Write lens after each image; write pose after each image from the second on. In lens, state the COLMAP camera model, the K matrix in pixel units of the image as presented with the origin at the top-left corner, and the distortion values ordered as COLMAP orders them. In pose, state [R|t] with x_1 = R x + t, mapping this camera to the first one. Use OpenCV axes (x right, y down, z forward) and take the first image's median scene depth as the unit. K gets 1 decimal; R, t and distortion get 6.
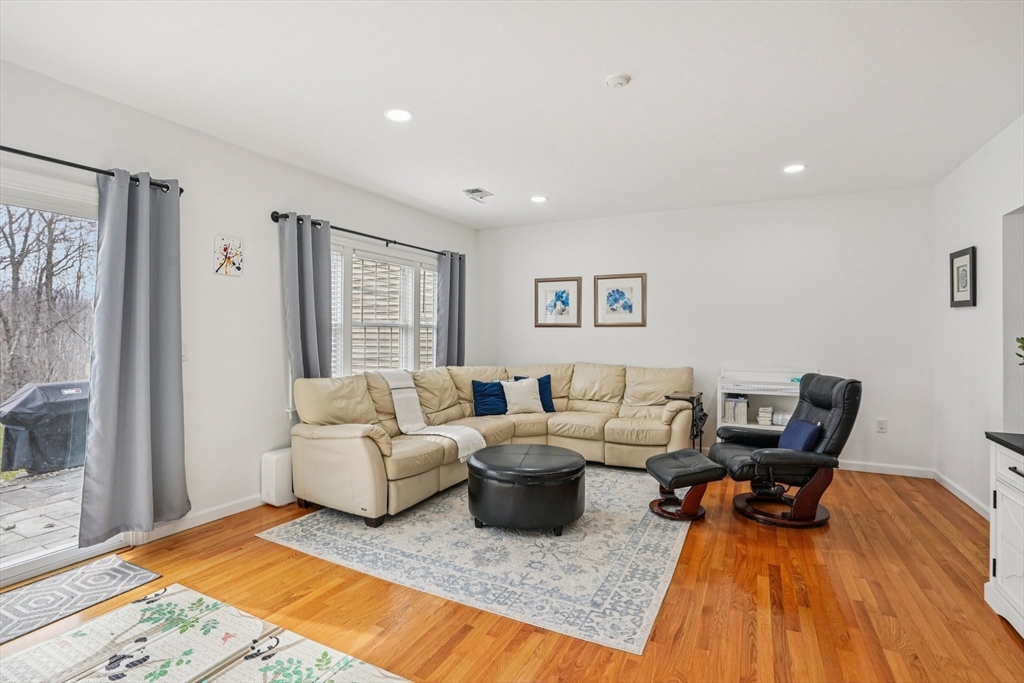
lens RADIAL K [[486.6, 0, 525.4], [0, 486.6, 326.3], [0, 0, 1]] dist [0.000010, -0.000158]
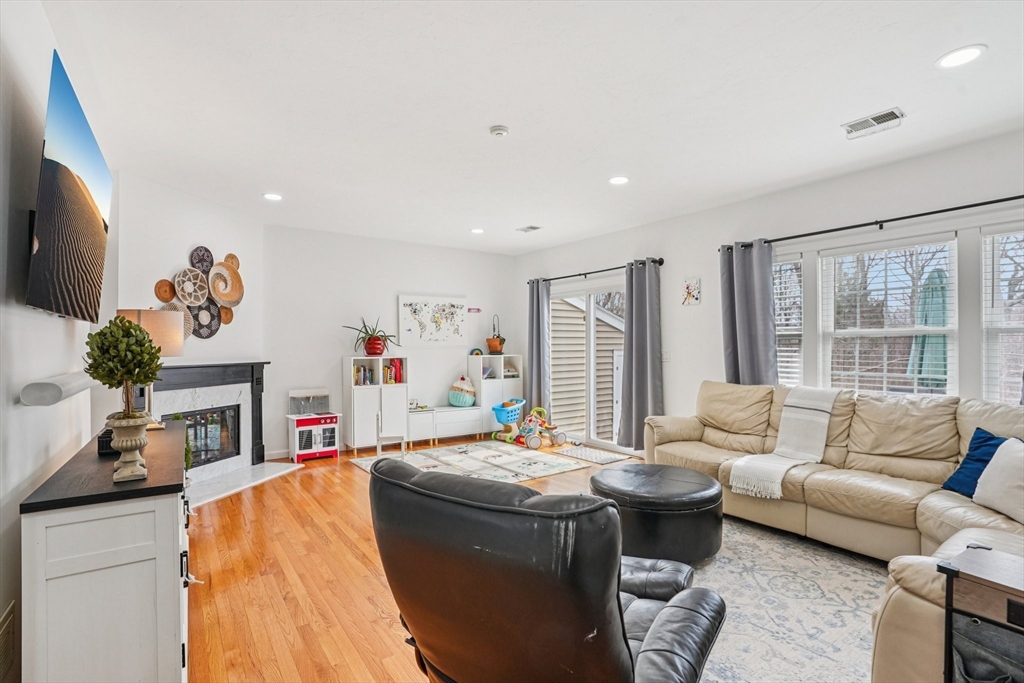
lens RADIAL K [[478.8, 0, 508.4], [0, 478.8, 339.5], [0, 0, 1]] dist [-0.046895, 0.022706]
pose [[-0.460714, -0.023314, -0.887243, 0.884507], [0.006037, 0.999550, -0.029399, 0.036247], [0.887528, -0.018901, -0.460365, 1.150147]]
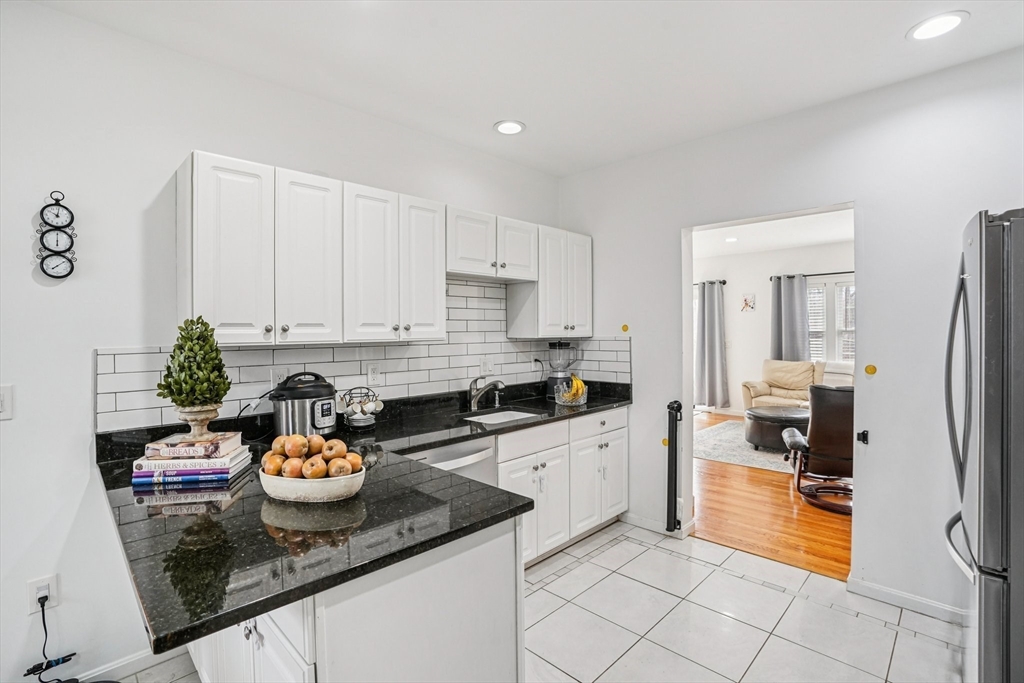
lens RADIAL K [[478.8, 0, 508.4], [0, 478.8, 339.5], [0, 0, 1]] dist [-0.046895, 0.022706]
pose [[-0.310570, 0.011258, -0.950484, 1.805514], [0.022939, 0.999727, 0.004346, -0.009831], [0.950274, -0.020453, -0.310744, 0.613987]]
